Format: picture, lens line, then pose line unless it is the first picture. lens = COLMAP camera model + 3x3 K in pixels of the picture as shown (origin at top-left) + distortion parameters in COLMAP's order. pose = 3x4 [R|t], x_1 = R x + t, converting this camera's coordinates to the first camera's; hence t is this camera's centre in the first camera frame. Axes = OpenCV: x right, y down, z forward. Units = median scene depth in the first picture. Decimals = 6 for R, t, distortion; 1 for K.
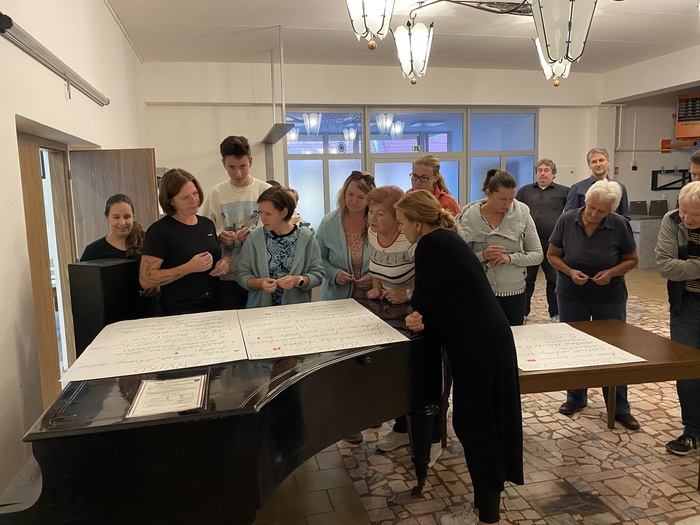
lens RADIAL K [[521.5, 0, 350.0], [0, 521.5, 262.5], [0, 0, 1]] dist [0.008758, -0.002326]
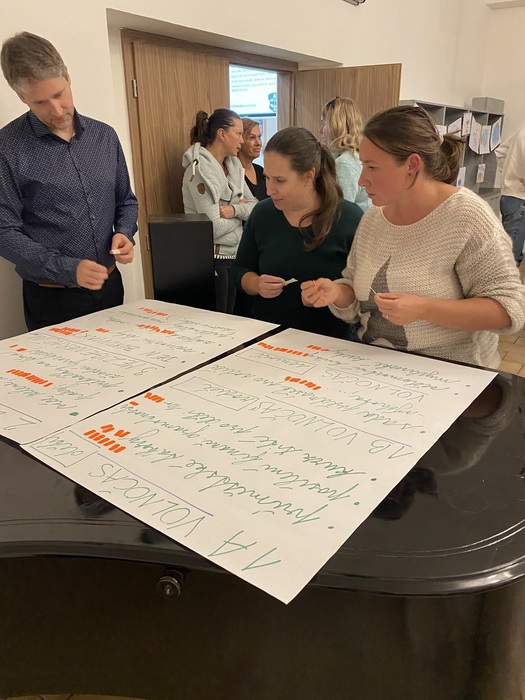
lens RADIAL K [[521.5, 0, 262.5], [0, 521.5, 350.0], [0, 0, 1]] dist [0.008758, -0.002326]
pose [[0.656623, 0.315242, -0.685178, 0.124597], [-0.133773, 0.942735, 0.305542, -0.042473], [0.742261, -0.108967, 0.661192, 0.356411]]
